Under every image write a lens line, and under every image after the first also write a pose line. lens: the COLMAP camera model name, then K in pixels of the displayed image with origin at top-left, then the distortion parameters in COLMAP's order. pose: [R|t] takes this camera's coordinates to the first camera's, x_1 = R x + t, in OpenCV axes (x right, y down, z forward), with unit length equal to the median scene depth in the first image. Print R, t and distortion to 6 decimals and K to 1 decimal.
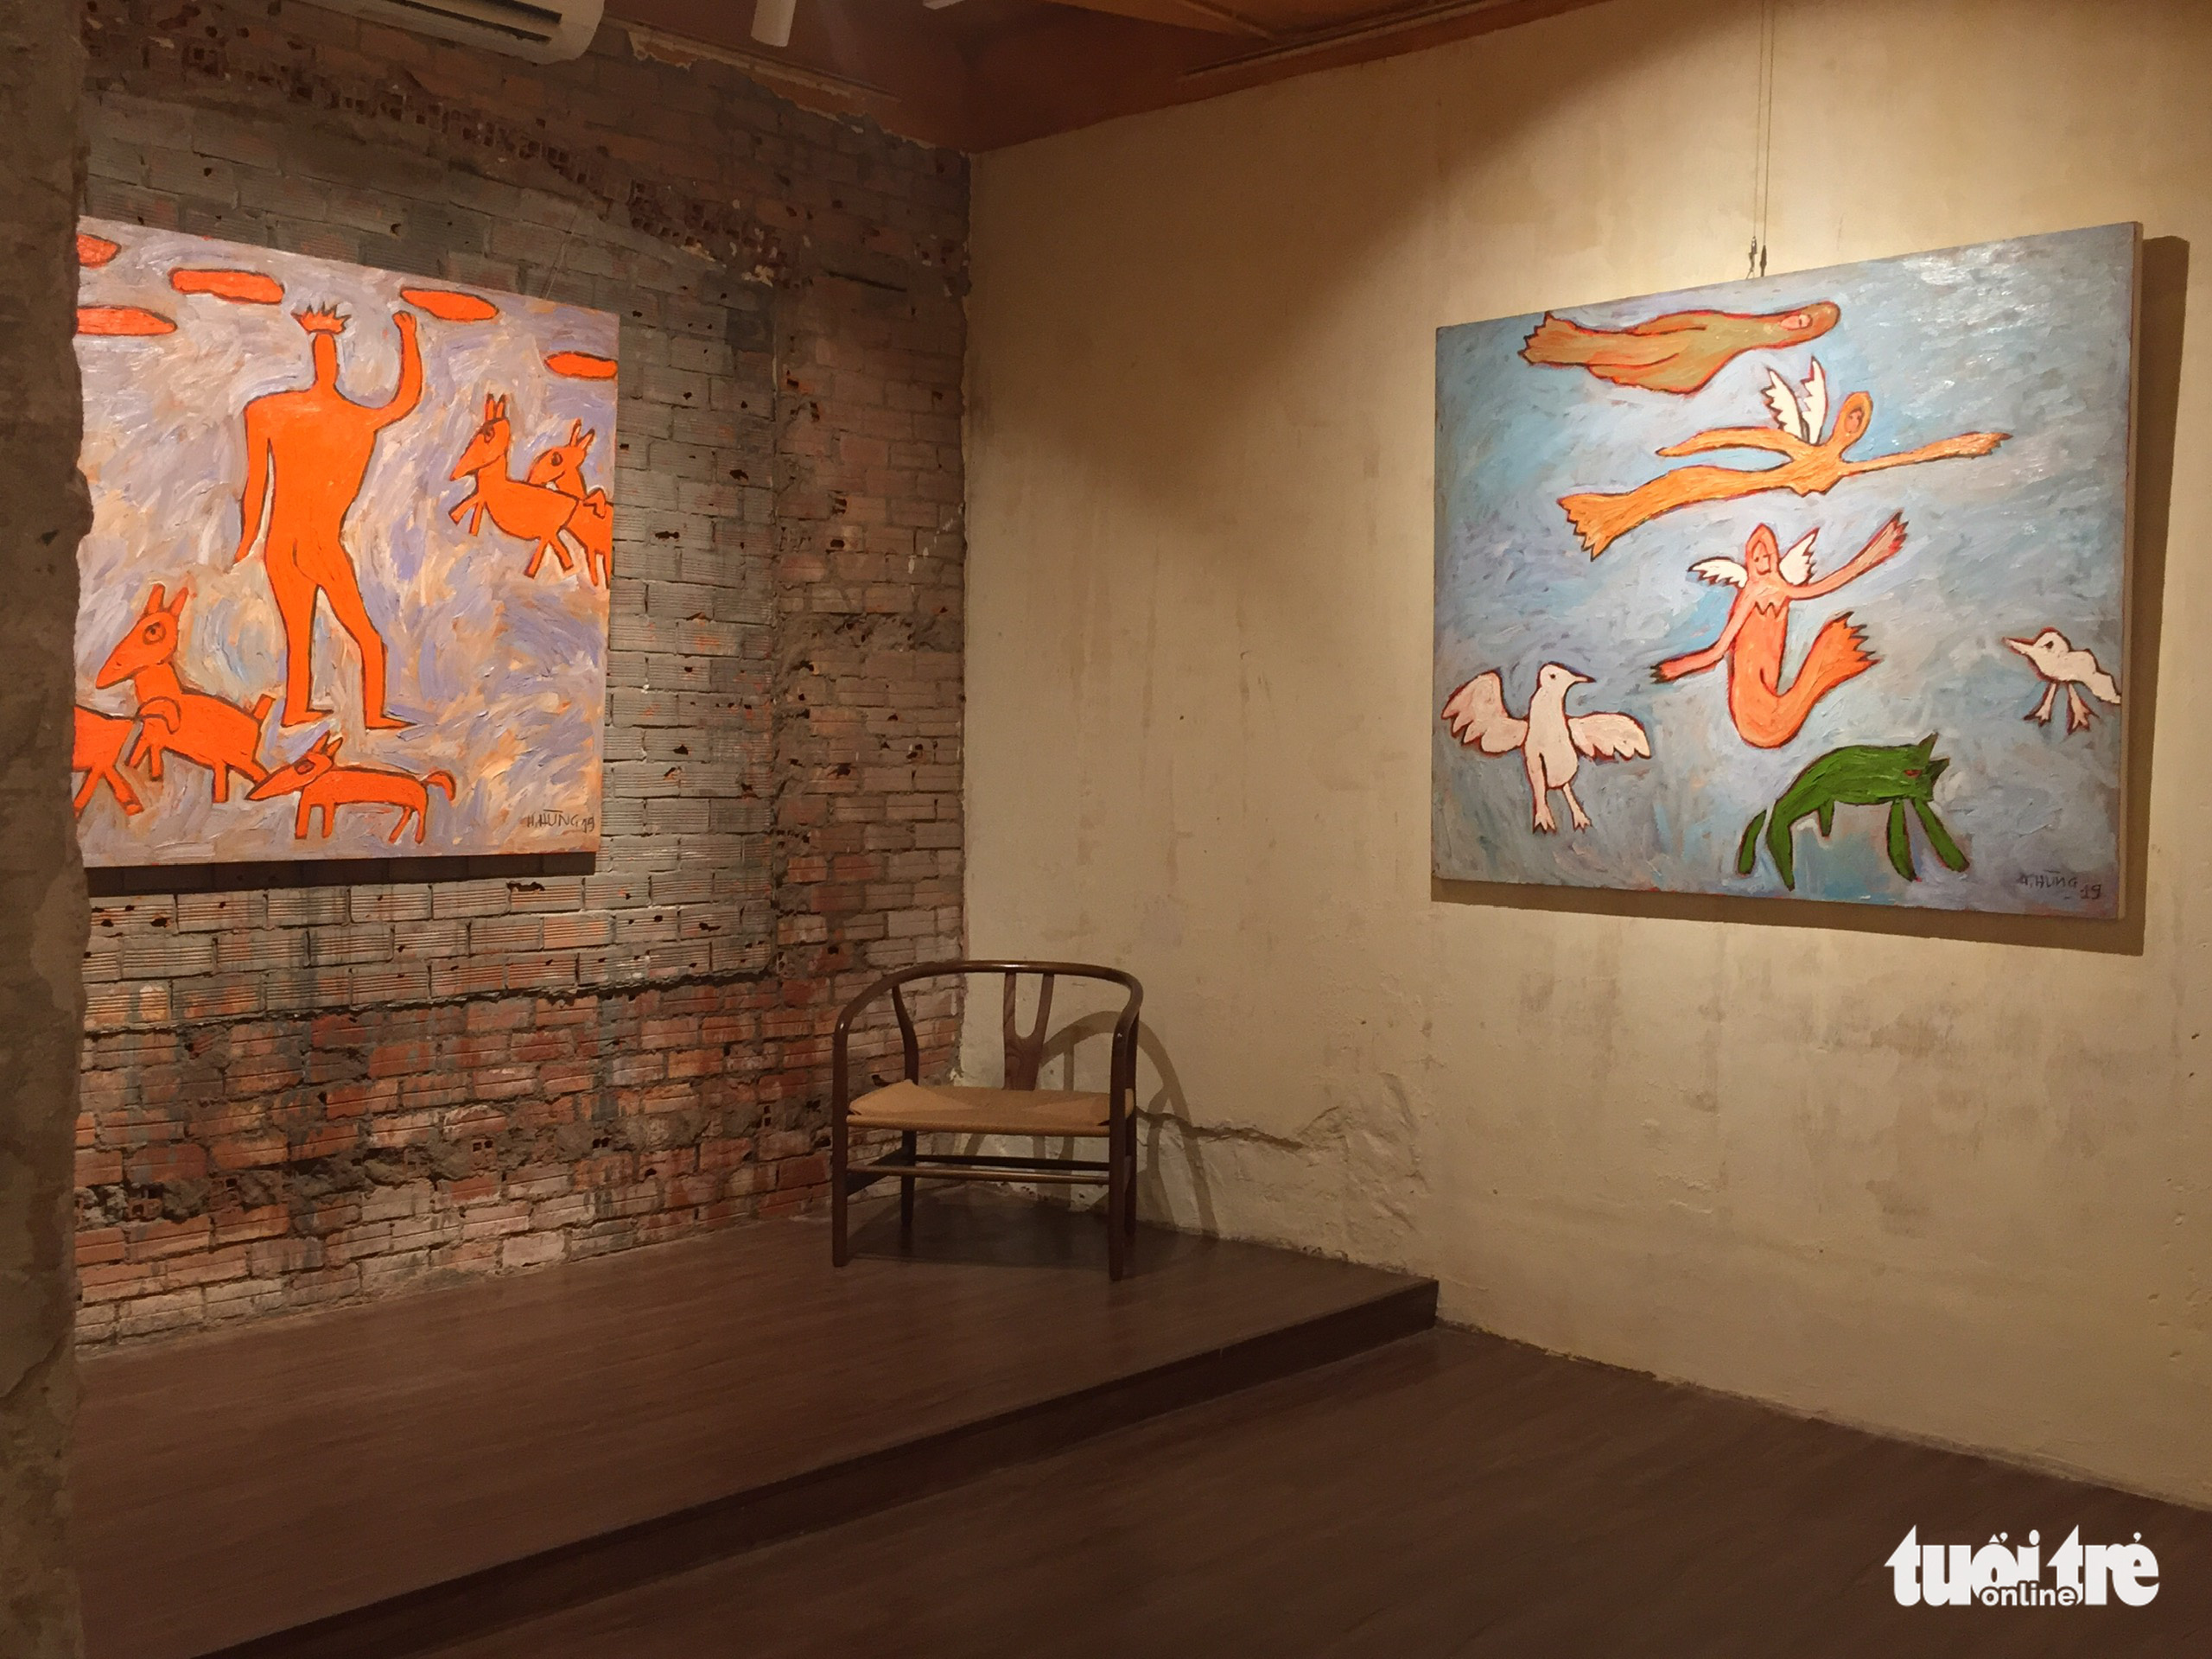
lens RADIAL K [[2220.5, 0, 1103.0], [0, 2220.5, 827.8], [0, 0, 1]] dist [0.040578, 0.000000]
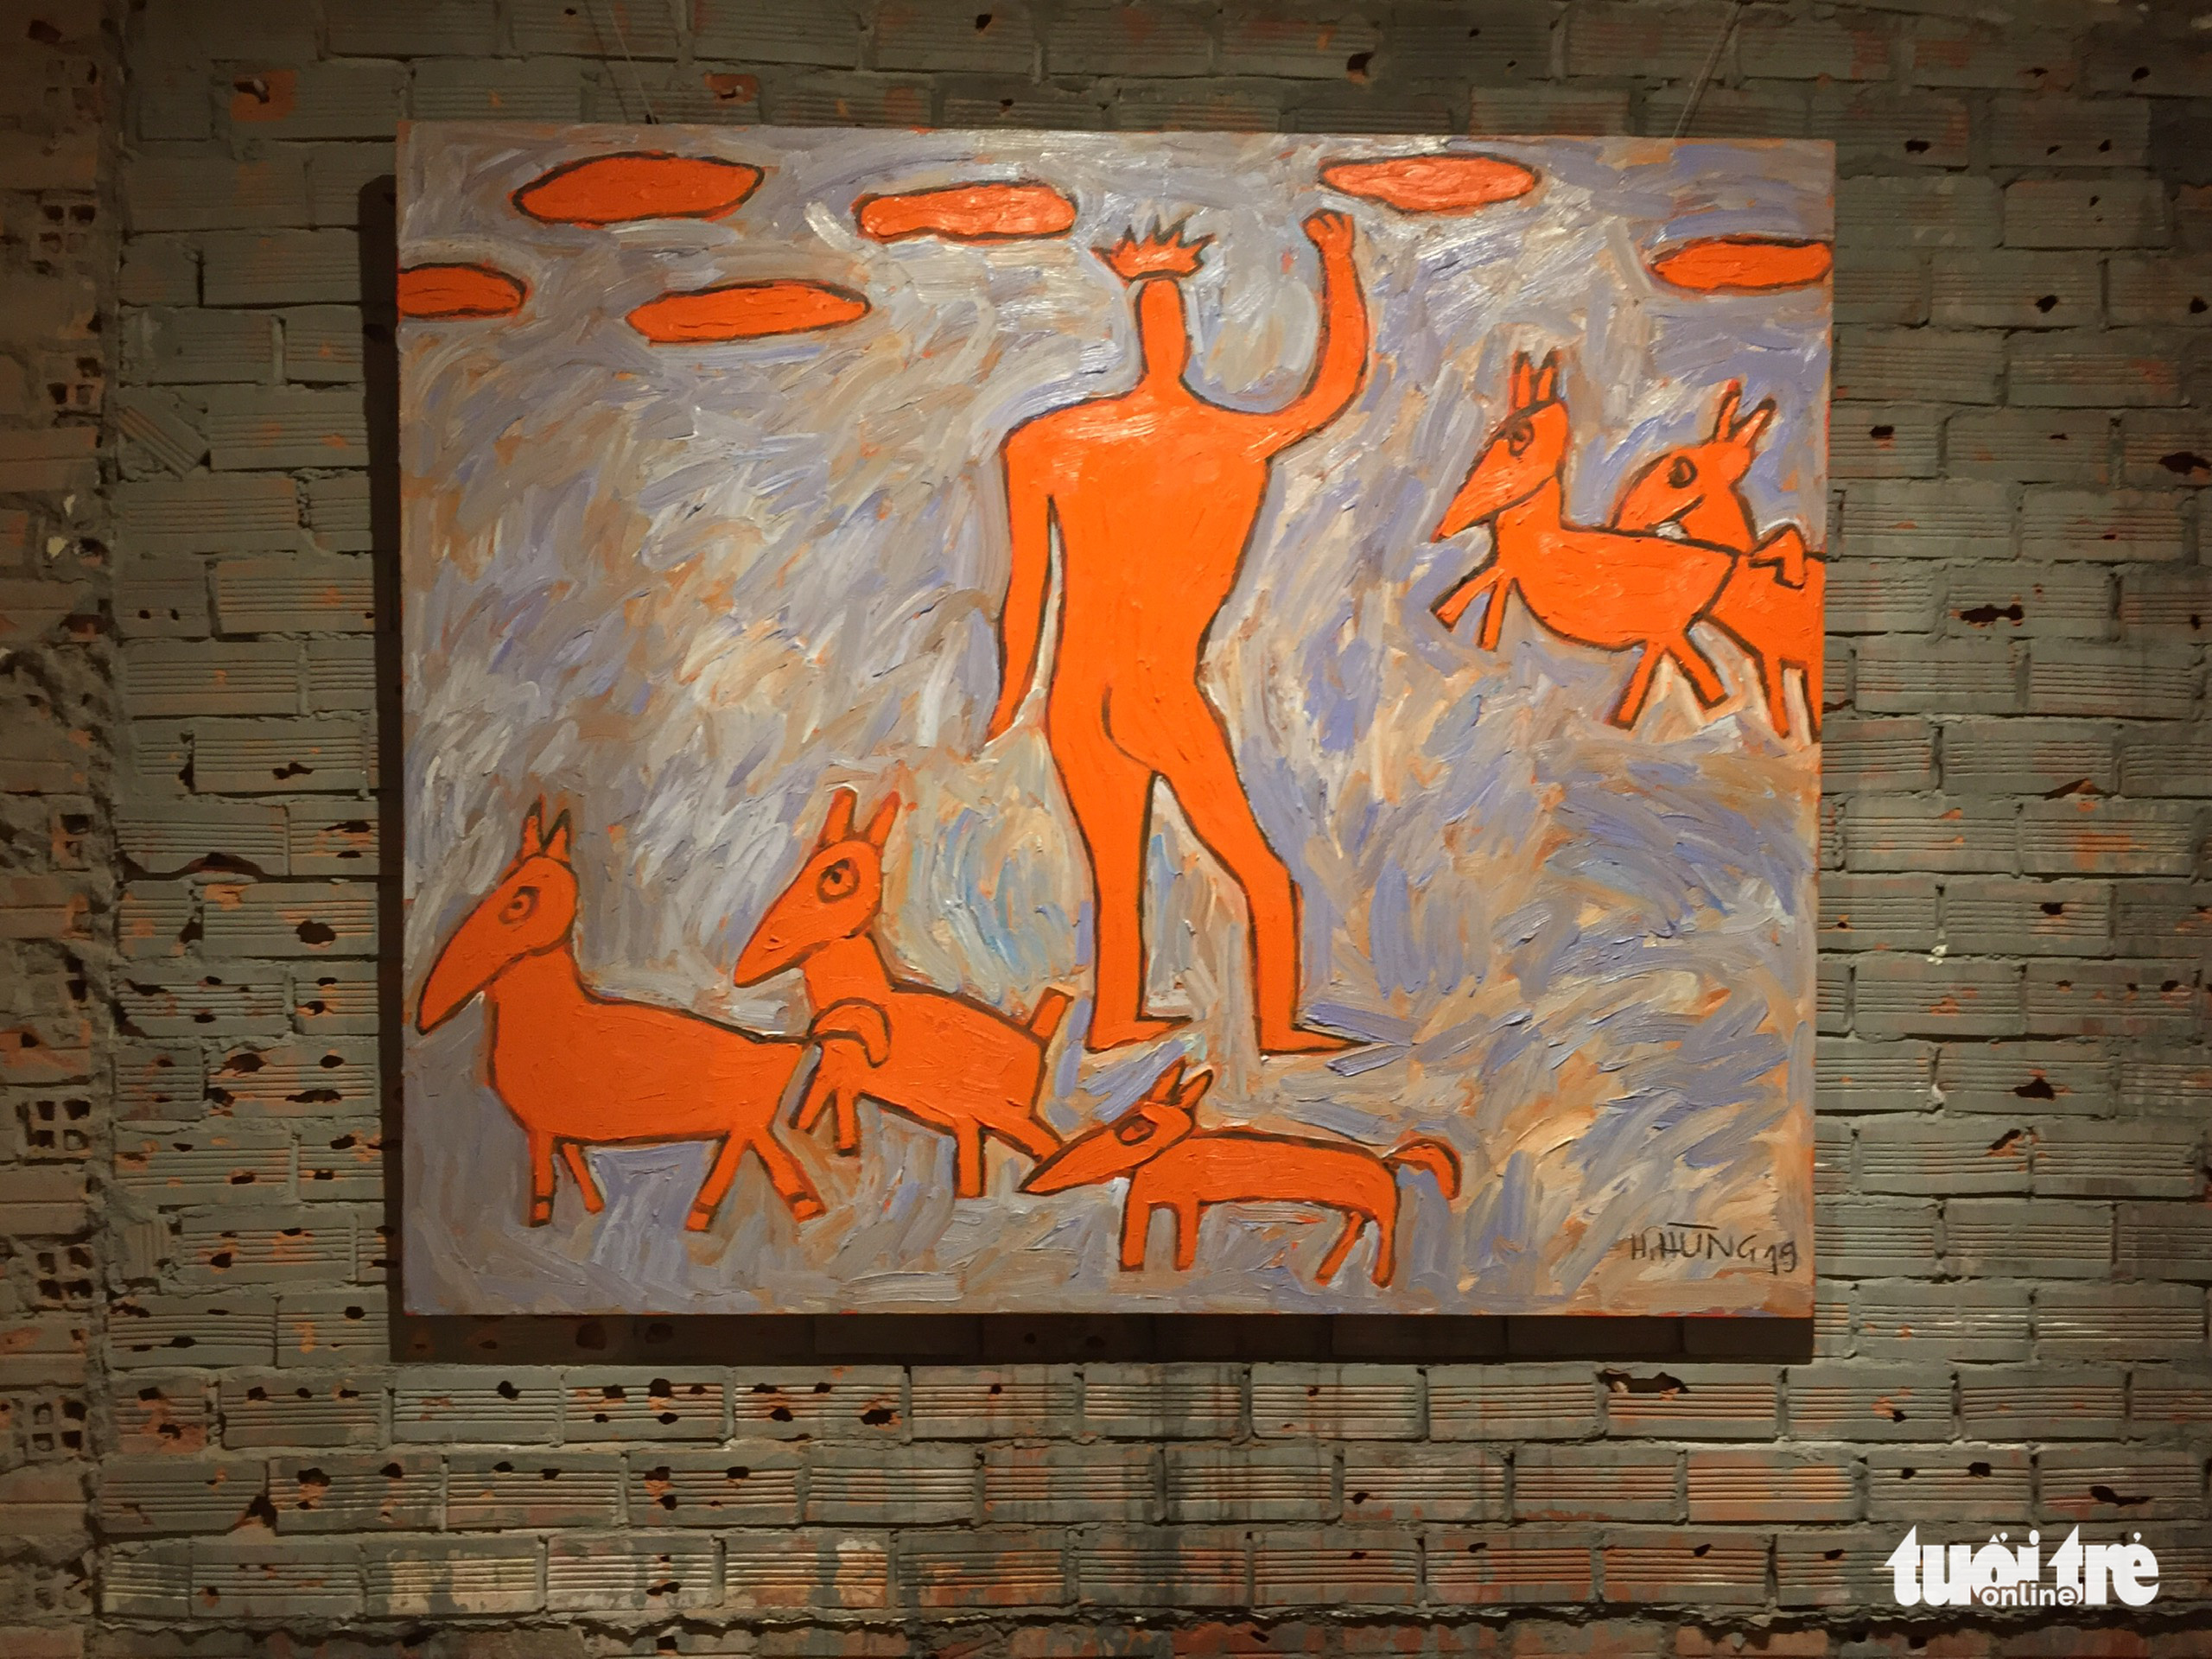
lens RADIAL K [[2220.5, 0, 1105.4], [0, 2220.5, 809.5], [0, 0, 1]] dist [0.040578, 0.000000]
pose [[0.708336, -0.027630, -0.705335, -0.003923], [-0.020903, 0.997974, -0.060085, -0.066283], [0.705566, 0.057304, 0.706323, 0.605138]]
